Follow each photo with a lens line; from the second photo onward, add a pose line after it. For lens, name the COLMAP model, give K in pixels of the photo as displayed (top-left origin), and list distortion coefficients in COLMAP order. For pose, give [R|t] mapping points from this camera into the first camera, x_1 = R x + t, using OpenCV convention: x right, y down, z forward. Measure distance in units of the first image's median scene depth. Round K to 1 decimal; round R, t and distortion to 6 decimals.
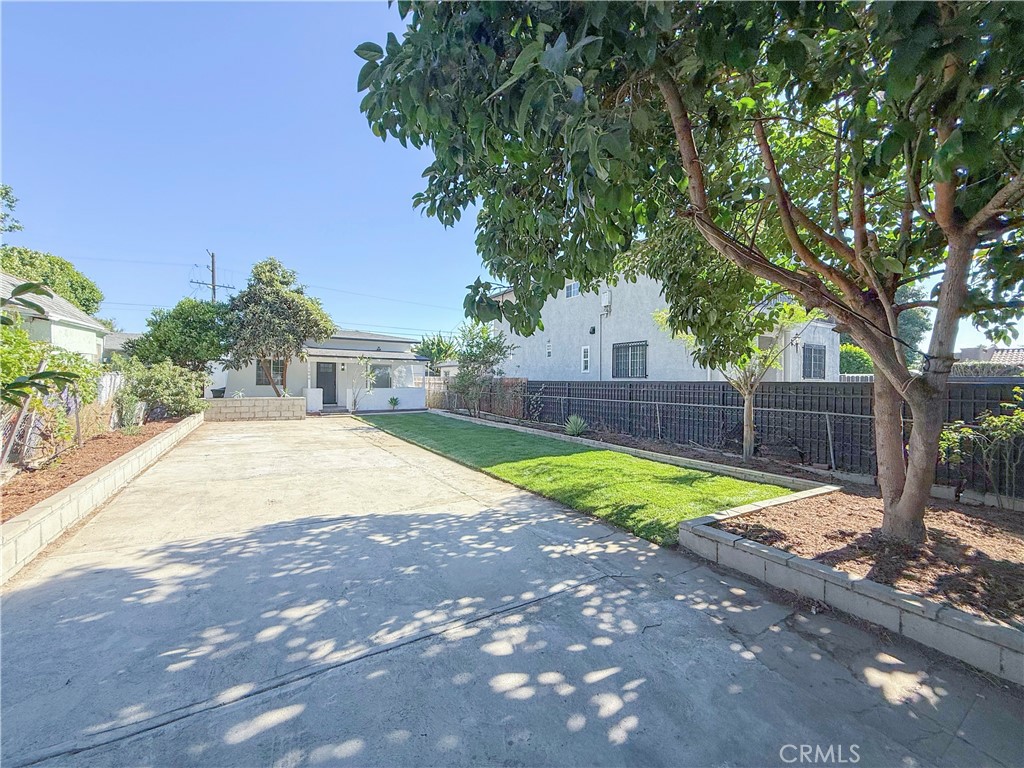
lens RADIAL K [[409.7, 0, 509.2], [0, 409.7, 384.7], [0, 0, 1]] dist [-0.001756, 0.000413]
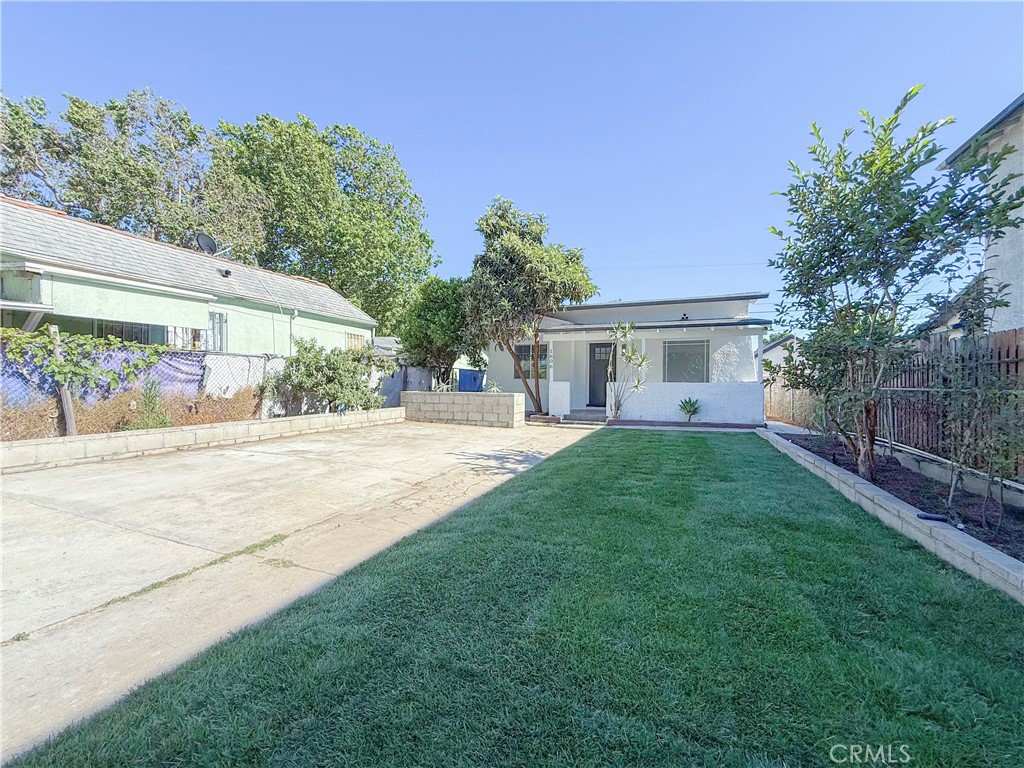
lens RADIAL K [[409.7, 0, 513.7], [0, 409.7, 384.9], [0, 0, 1]] dist [-0.001756, 0.000413]
pose [[0.588536, -0.000519, -0.808471, 0.014011], [-0.008466, 0.999941, -0.006805, 0.019179], [0.808427, 0.010850, 0.588497, 0.532882]]
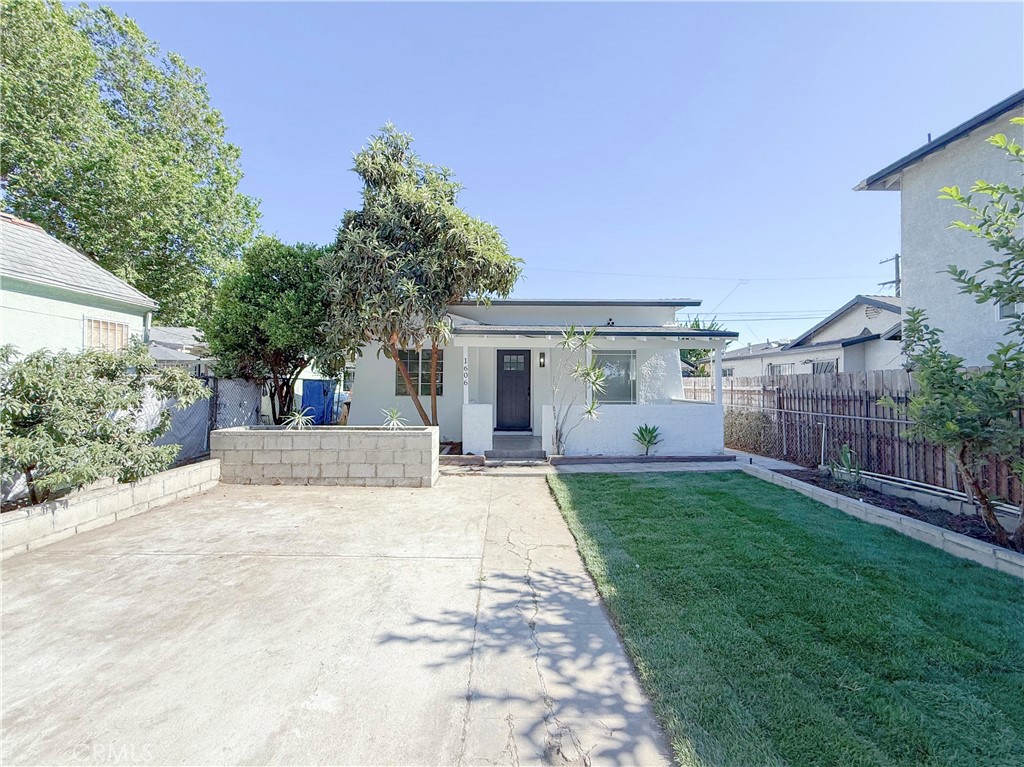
lens RADIAL K [[409.7, 0, 506.4], [0, 409.7, 377.5], [0, 0, 1]] dist [-0.001756, 0.000413]
pose [[0.852409, -0.011243, -0.522755, -0.194460], [-0.001569, 0.999709, -0.024060, -0.009480], [0.522873, 0.021329, 0.852144, 0.595766]]
